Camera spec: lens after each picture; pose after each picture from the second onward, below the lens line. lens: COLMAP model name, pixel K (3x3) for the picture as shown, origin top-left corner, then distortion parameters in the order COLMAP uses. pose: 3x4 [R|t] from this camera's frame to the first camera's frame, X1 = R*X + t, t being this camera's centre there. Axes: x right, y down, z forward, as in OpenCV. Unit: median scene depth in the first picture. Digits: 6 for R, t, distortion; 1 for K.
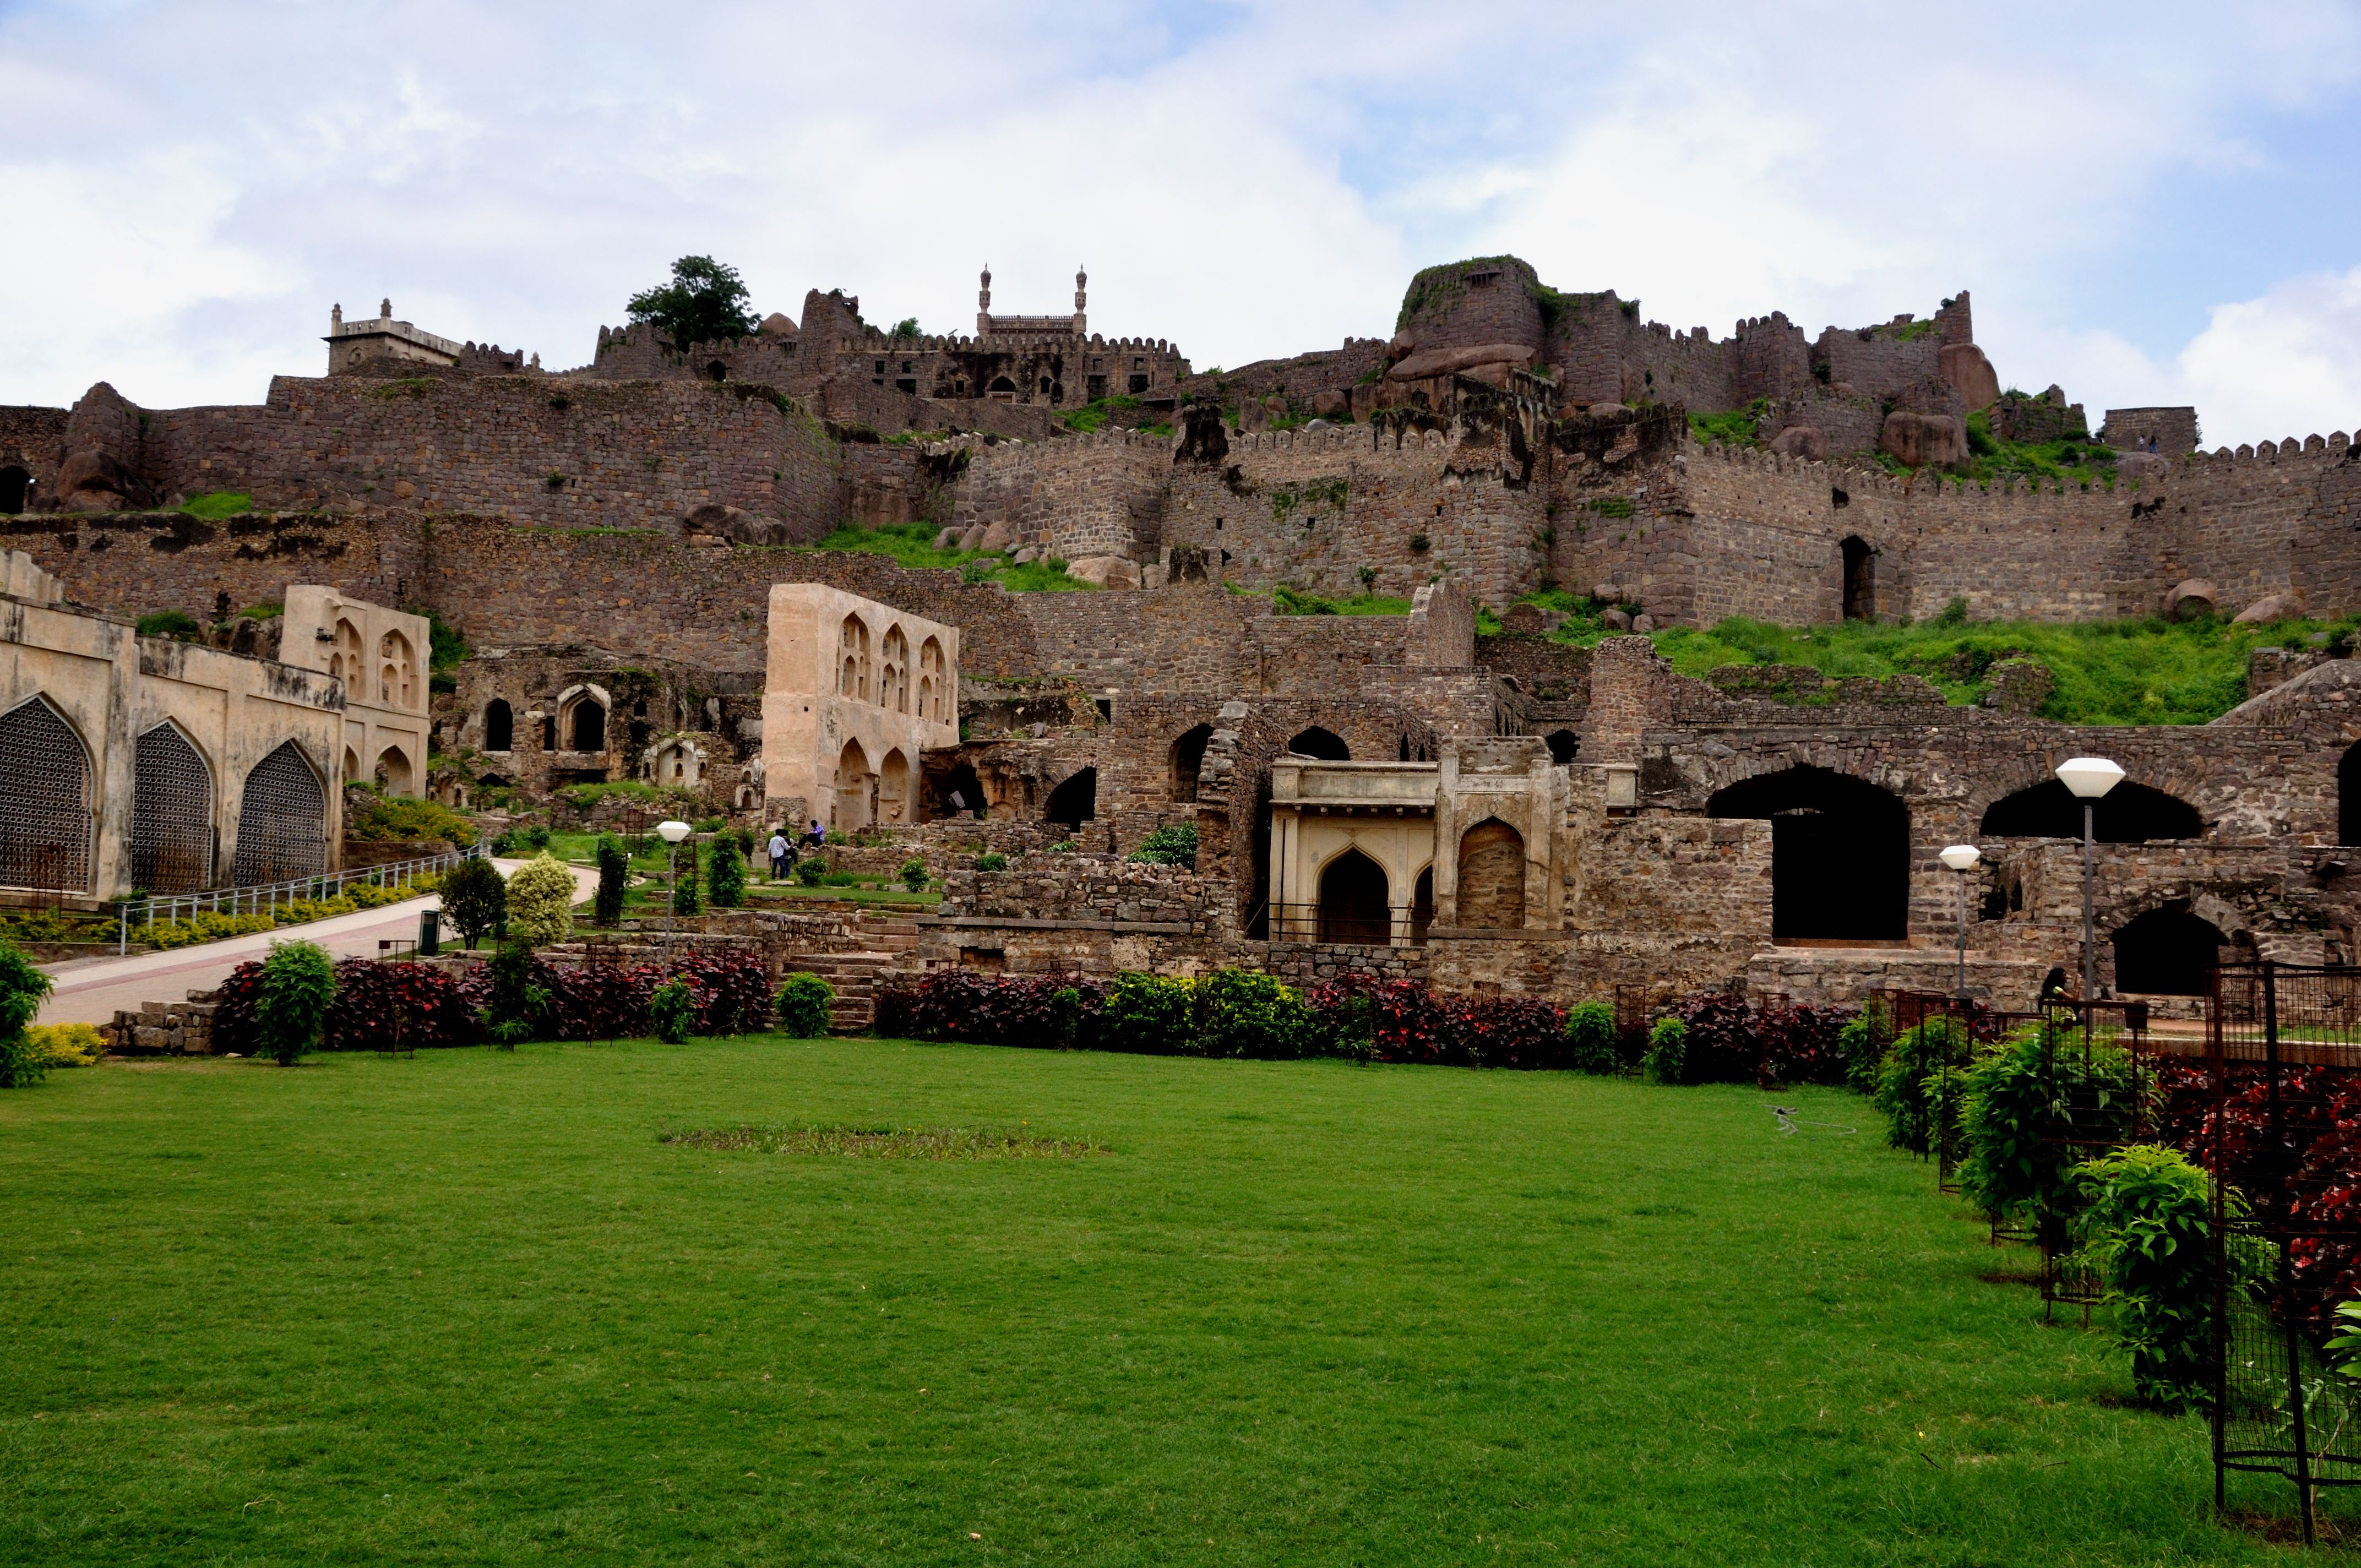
lens RADIAL K [[2522.0, 0, 1180.5], [0, 2522.0, 784.0], [0, 0, 1]] dist [-0.029289, 0.282063]
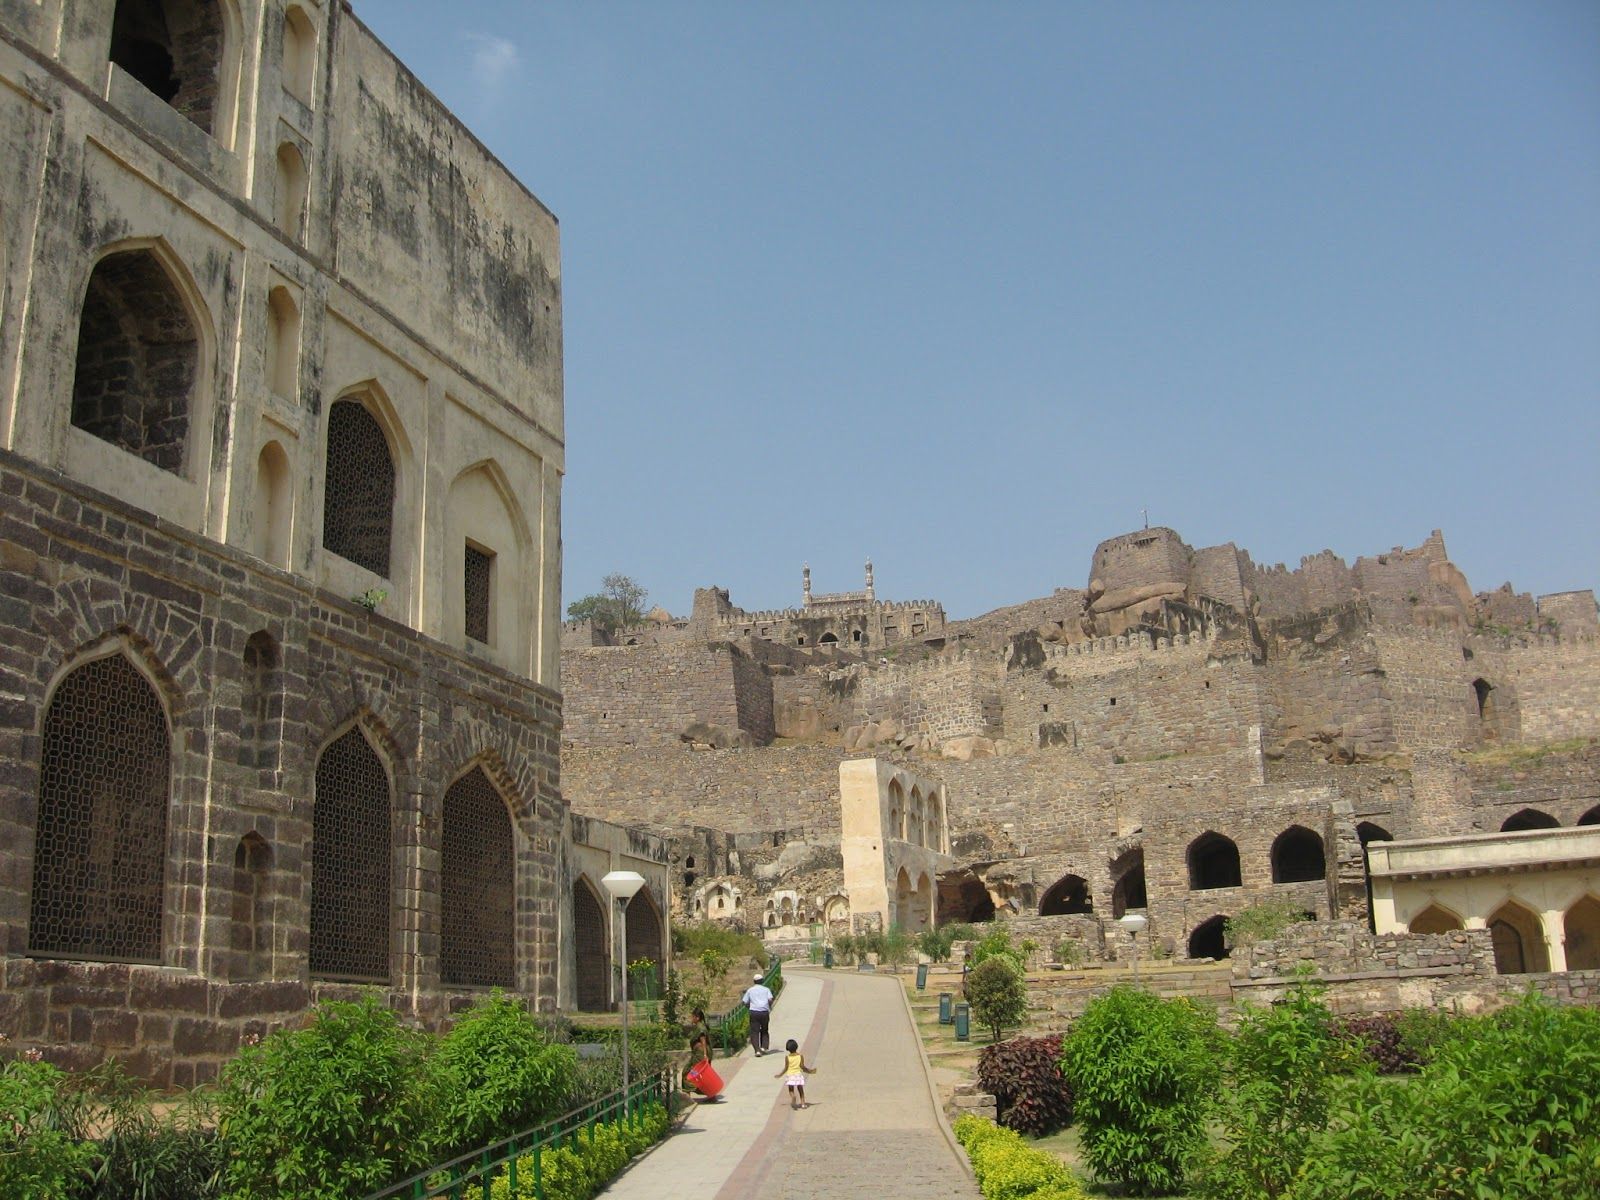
lens RADIAL K [[1623.1, 0, 800.0], [0, 1623.1, 600.0], [0, 0, 1]] dist [-0.146489, 0.103271]
pose [[0.996188, -0.081792, -0.030321, -0.101864], [0.074794, 0.979767, -0.185639, -0.000773], [0.044891, 0.182663, 0.982150, 0.062046]]
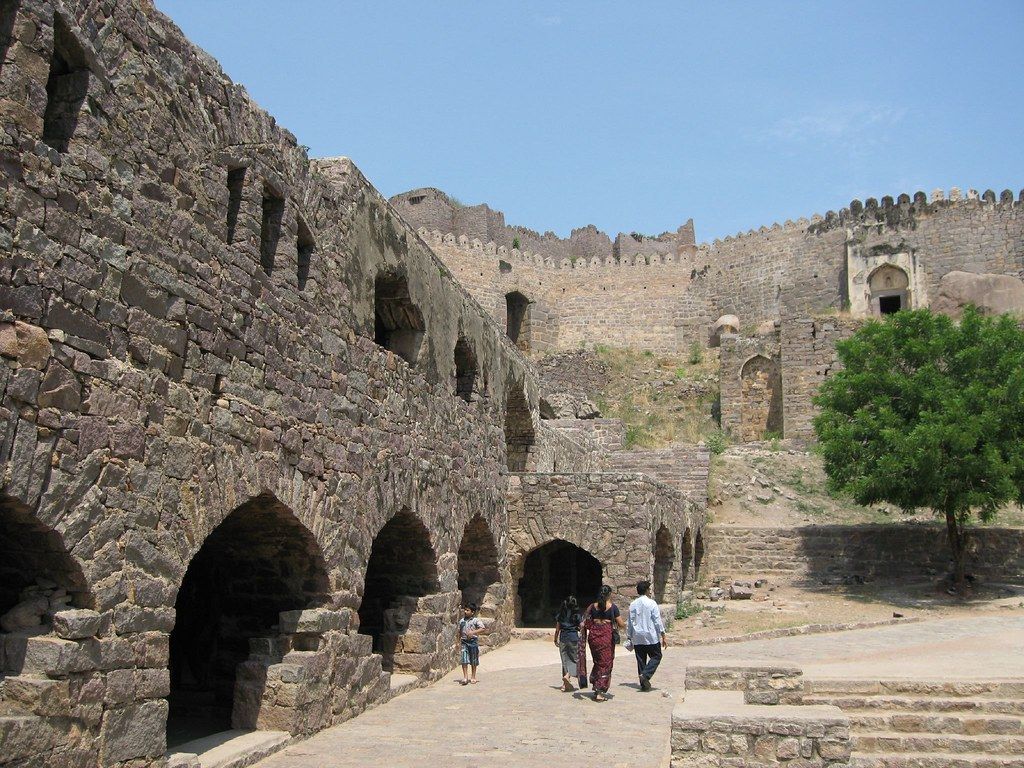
lens RADIAL K [[1038.8, 0, 512.0], [0, 1038.8, 384.0], [0, 0, 1]] dist [-0.146489, 0.103271]
pose [[0.998591, -0.013765, 0.051259, 0.239567], [0.018478, 0.995529, -0.092633, 0.017105], [-0.049754, 0.093450, 0.994380, 0.387791]]
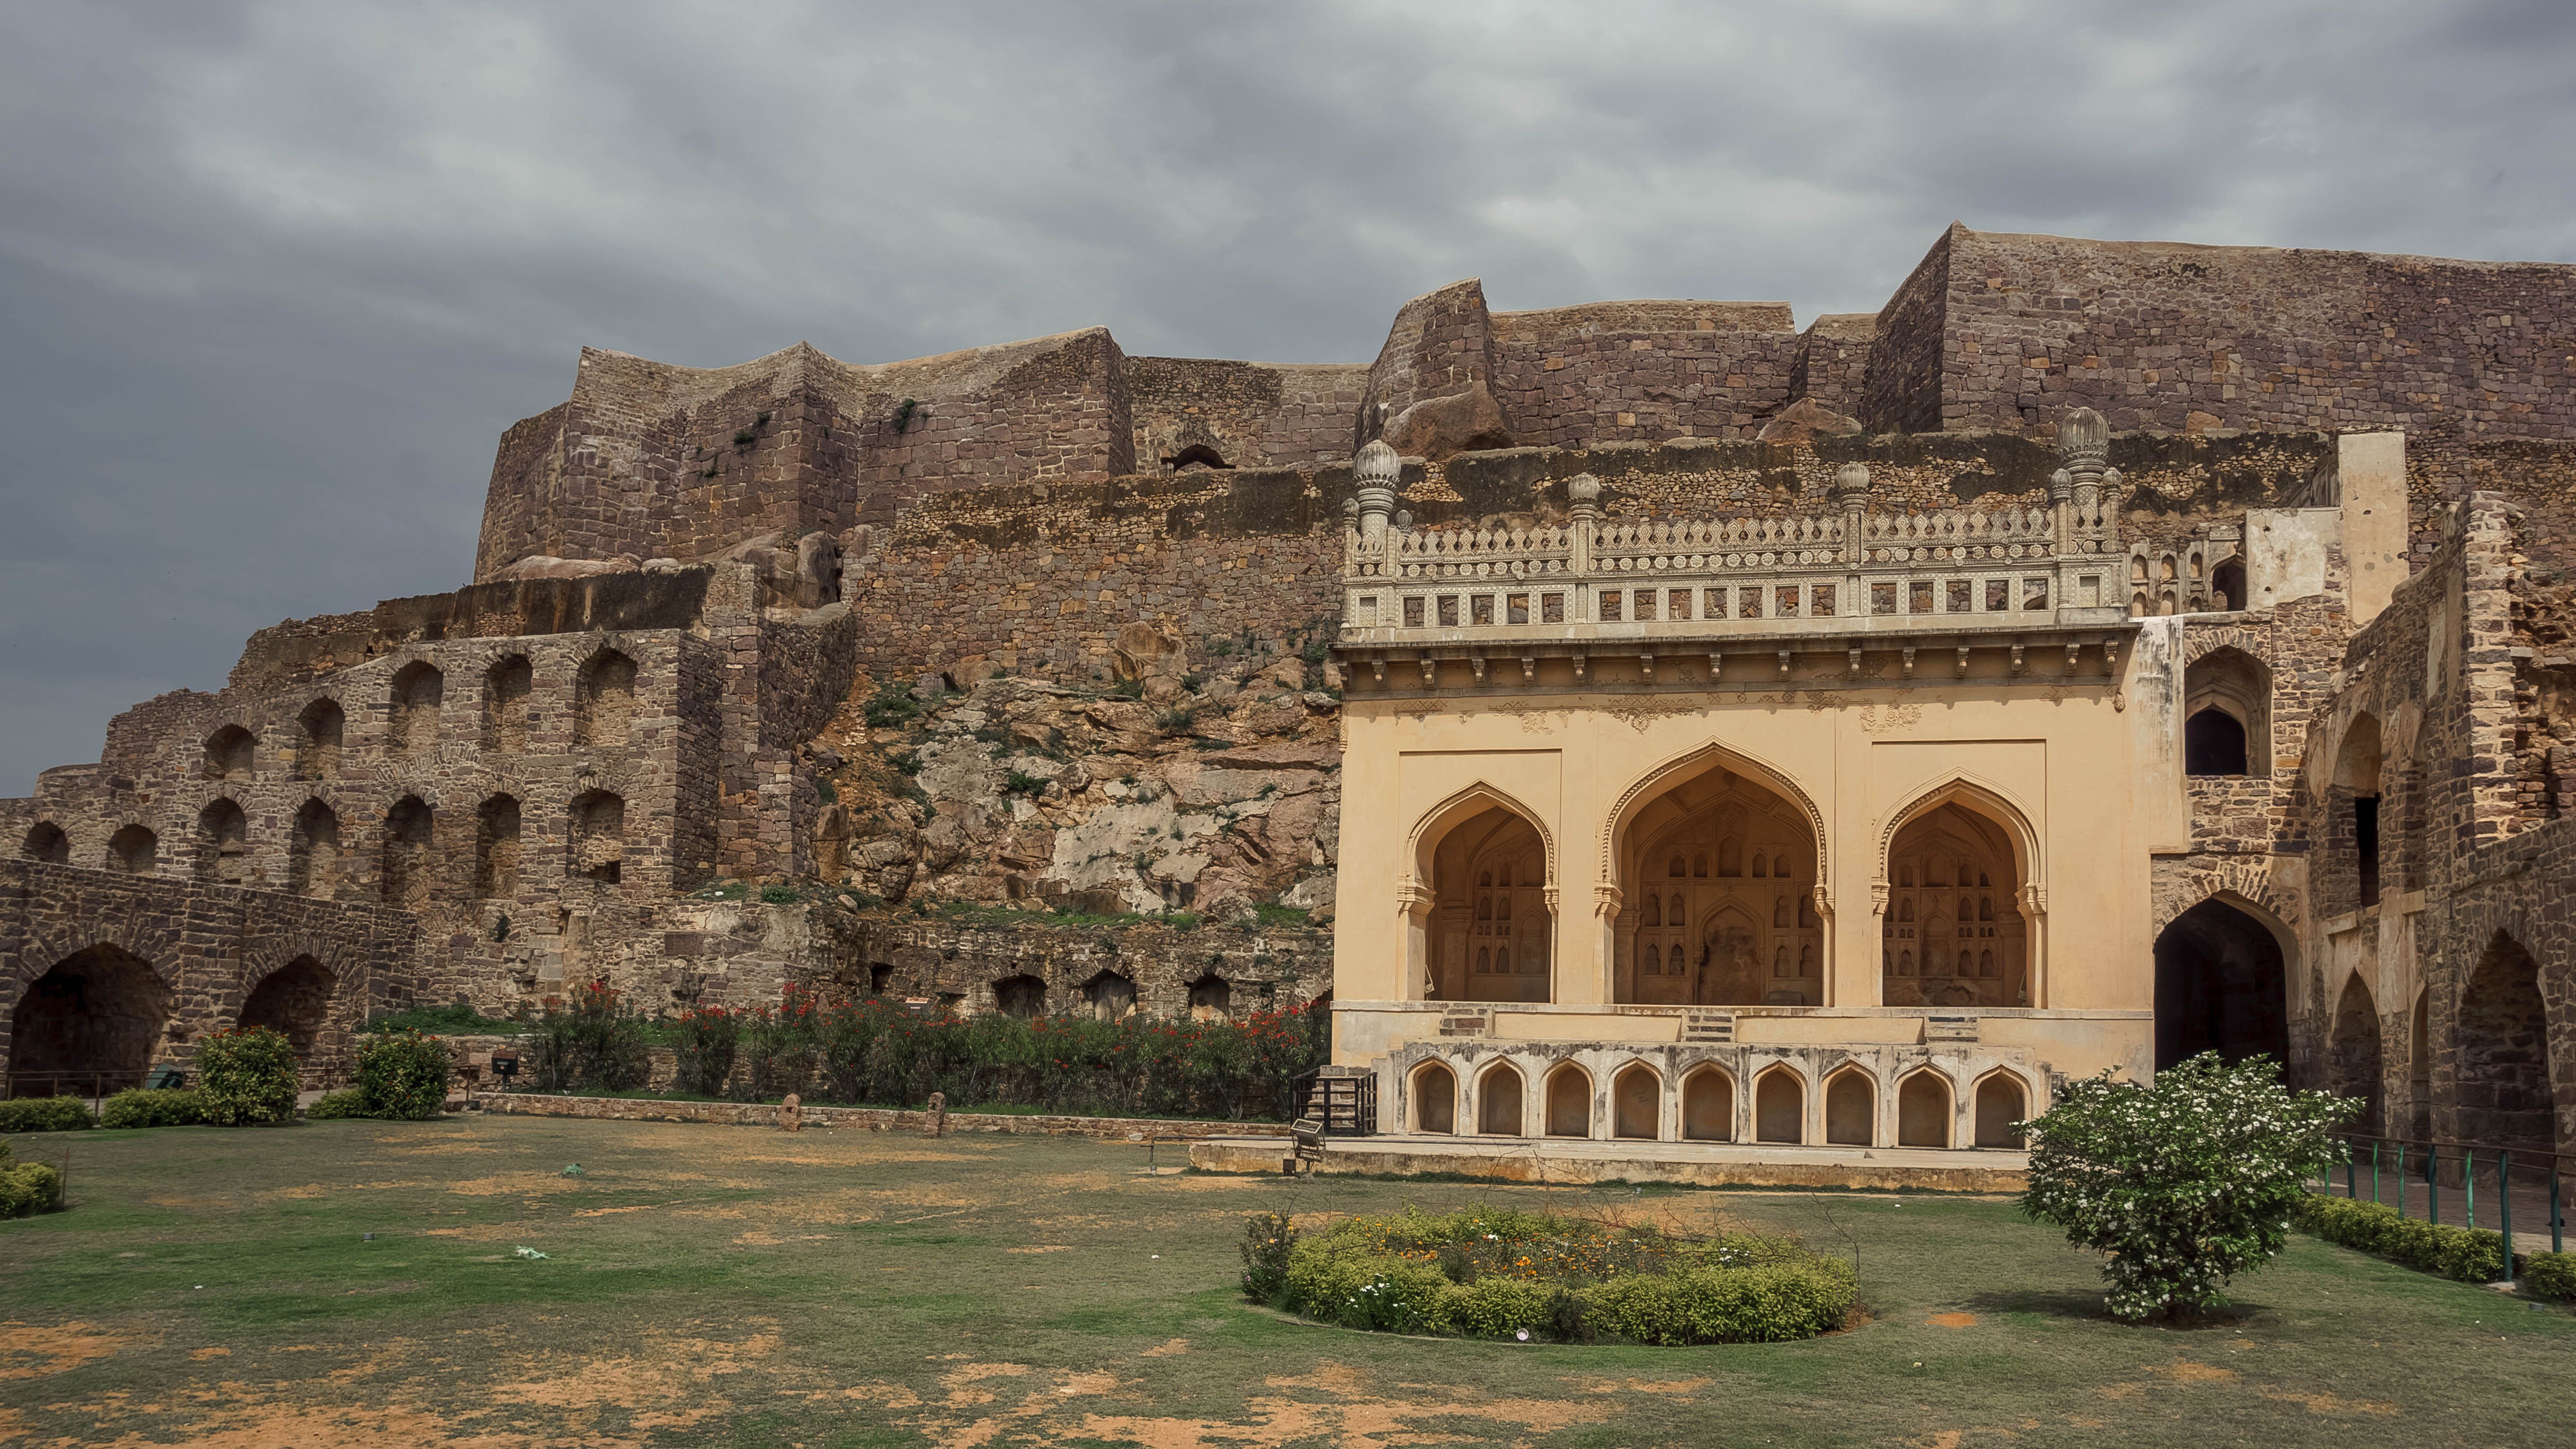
lens RADIAL K [[2035.0, 0, 1290.0], [0, 2035.0, 835.9], [0, 0, 1]] dist [-0.084831, 0.094481]
pose [[0.998531, 0.007851, 0.053617, -0.603317], [-0.005767, 0.999226, -0.038906, -0.001160], [-0.053880, 0.038540, 0.997803, 0.604725]]
